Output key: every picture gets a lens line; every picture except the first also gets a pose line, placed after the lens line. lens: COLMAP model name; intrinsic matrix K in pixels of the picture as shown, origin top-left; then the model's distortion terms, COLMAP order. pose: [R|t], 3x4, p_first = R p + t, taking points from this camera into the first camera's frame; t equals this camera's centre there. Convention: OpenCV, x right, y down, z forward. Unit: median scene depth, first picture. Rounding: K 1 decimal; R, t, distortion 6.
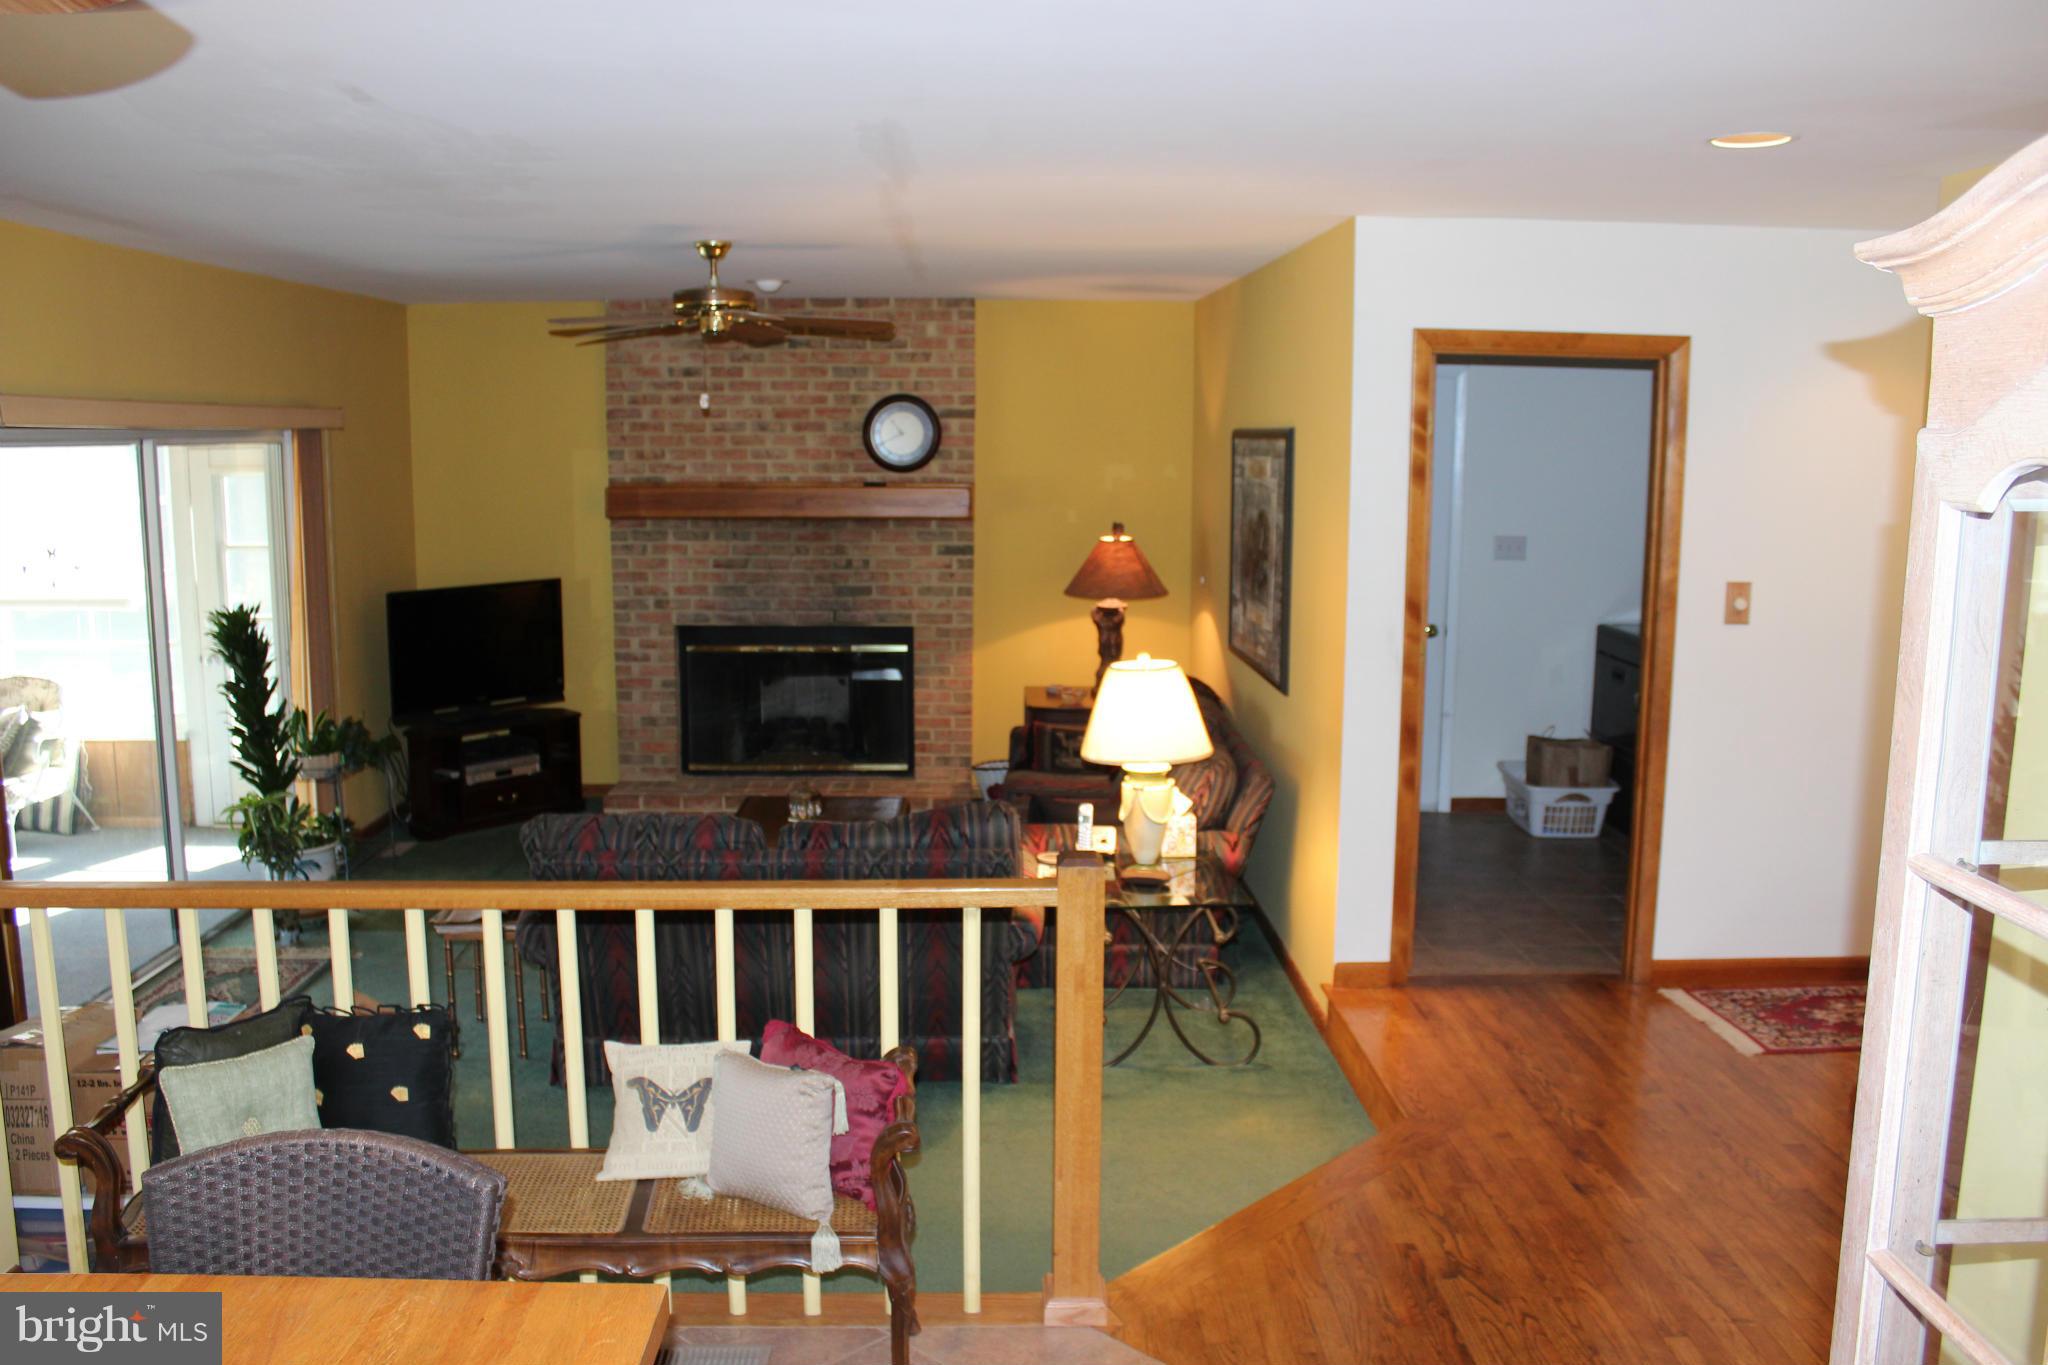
lens RADIAL K [[1700.4, 0, 1024.0], [0, 1700.4, 682.5], [0, 0, 1]] dist [-0.156978, 0.139014]
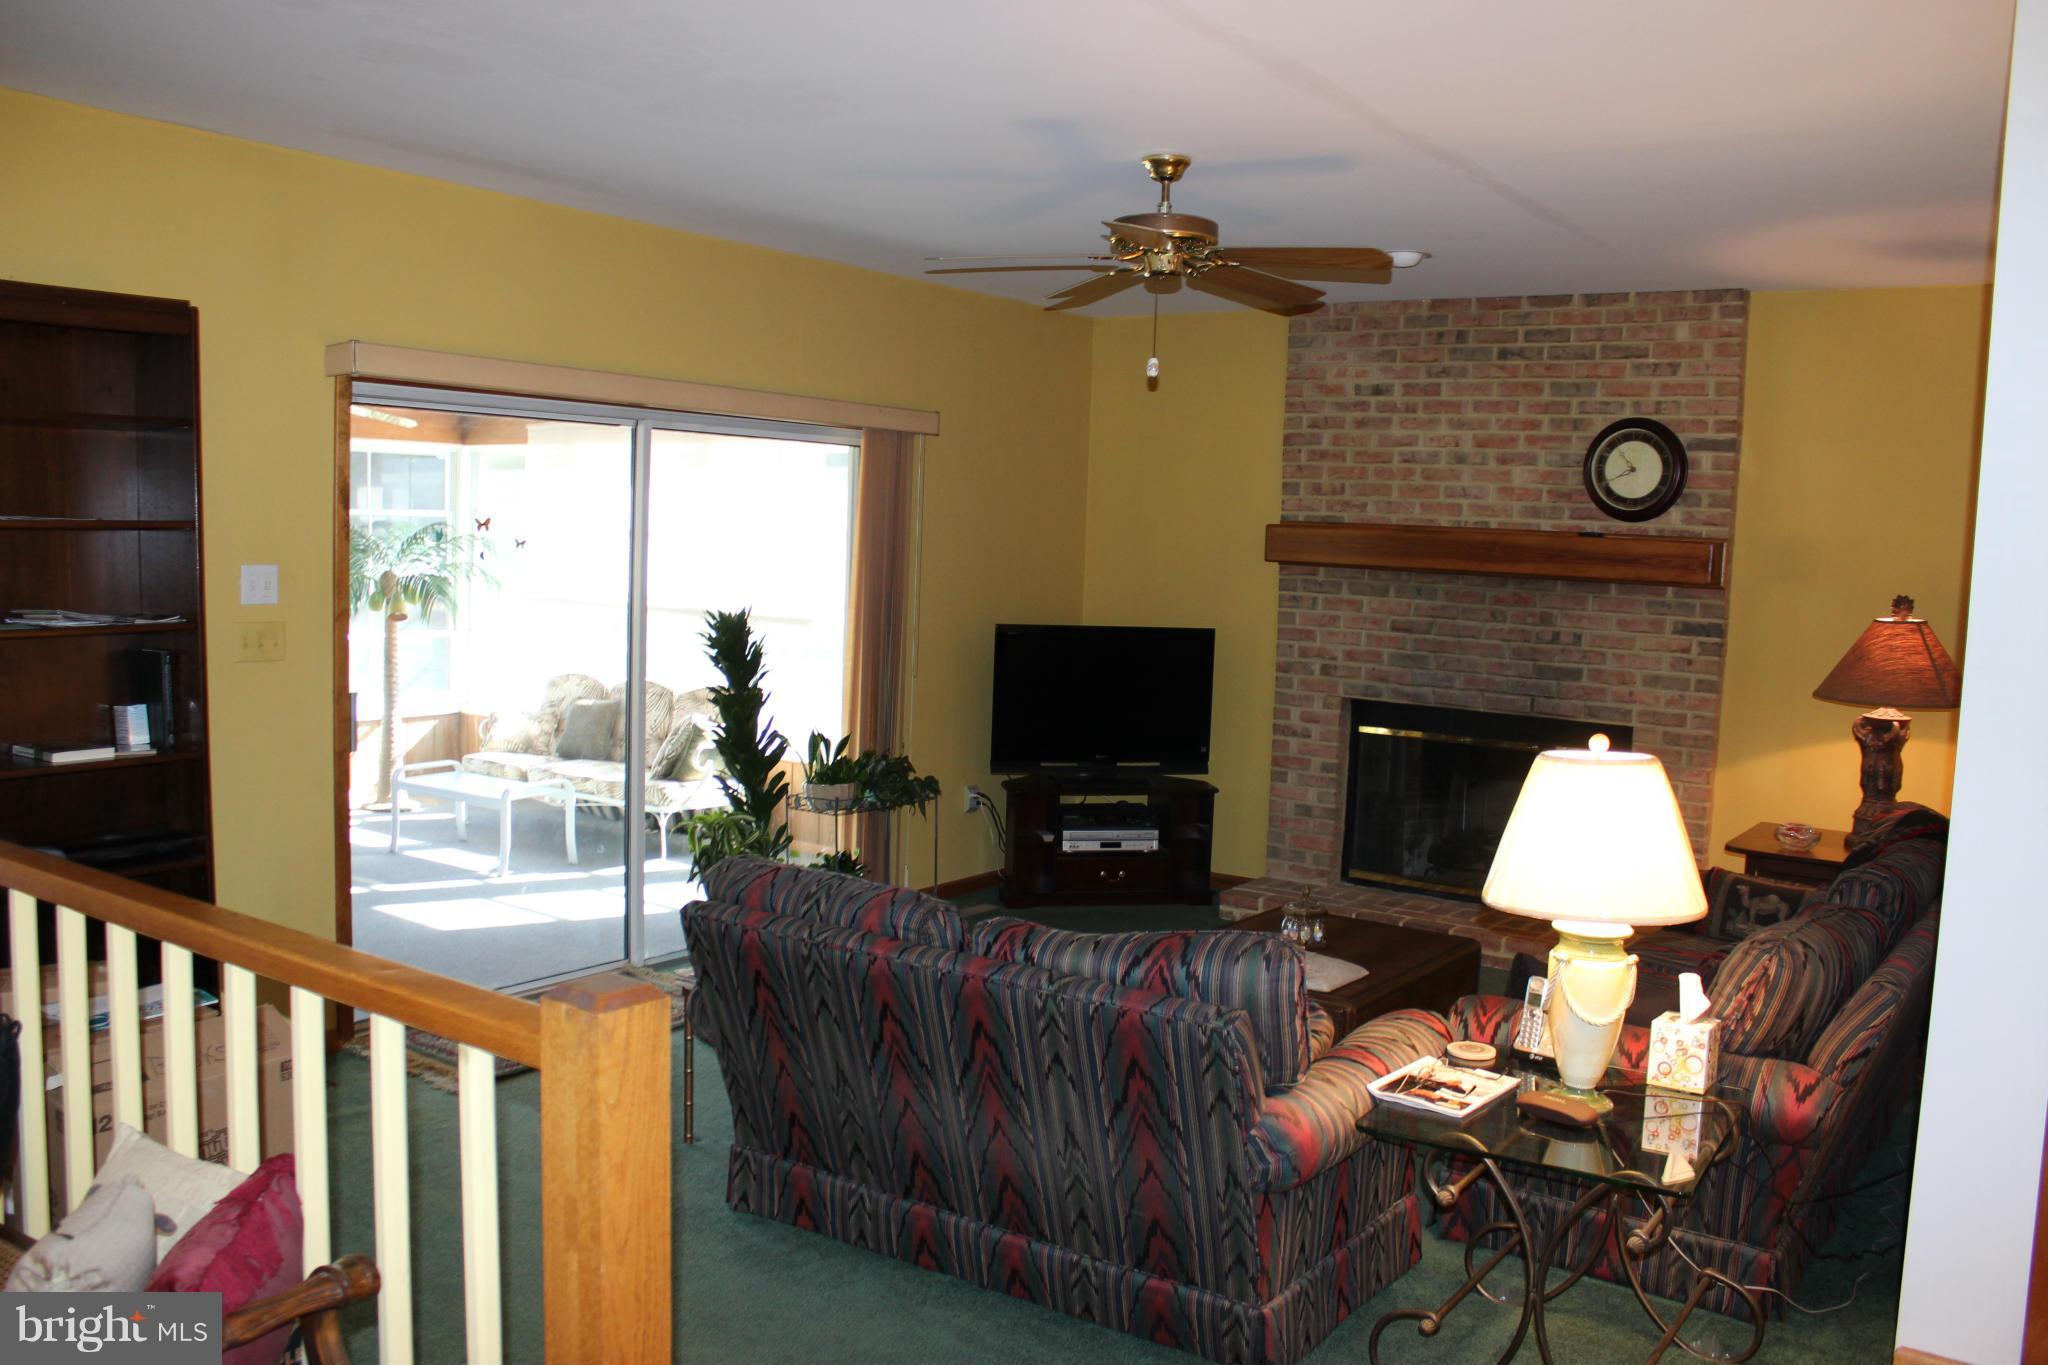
lens RADIAL K [[1700.4, 0, 1024.0], [0, 1700.4, 682.5], [0, 0, 1]] dist [-0.156978, 0.139014]
pose [[0.797926, 0.078828, -0.597578, 0.162831], [-0.122981, 0.991848, -0.033376, 0.005372], [0.590076, 0.100123, 0.801116, 0.254177]]
